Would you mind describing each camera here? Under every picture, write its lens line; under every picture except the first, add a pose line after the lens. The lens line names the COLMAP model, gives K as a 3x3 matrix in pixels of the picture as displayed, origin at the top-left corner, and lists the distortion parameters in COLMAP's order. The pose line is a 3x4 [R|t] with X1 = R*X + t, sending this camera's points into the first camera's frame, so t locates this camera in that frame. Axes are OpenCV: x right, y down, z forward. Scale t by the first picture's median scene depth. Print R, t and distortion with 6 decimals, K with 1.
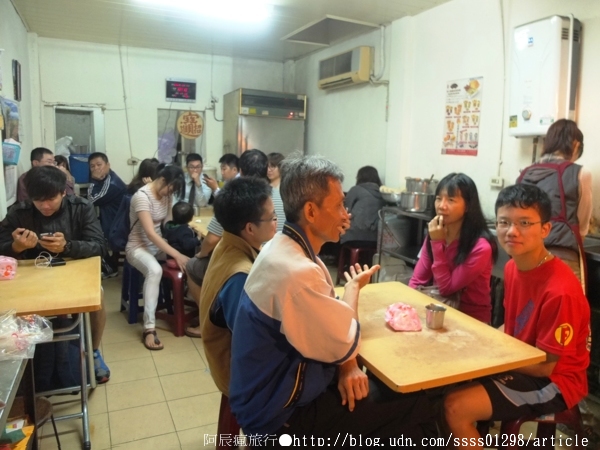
lens RADIAL K [[471.5, 0, 300.0], [0, 471.5, 225.0], [0, 0, 1]] dist [-0.040435, 0.012921]
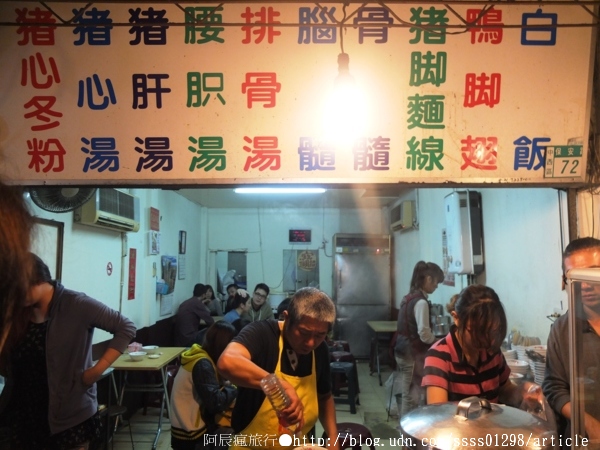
lens RADIAL K [[471.5, 0, 300.0], [0, 471.5, 225.0], [0, 0, 1]] dist [-0.040435, 0.012921]
pose [[0.902874, -0.063662, -0.425165, 0.329026], [-0.042544, 0.970889, -0.235723, 0.003140], [0.427795, 0.230917, 0.873882, -0.198327]]
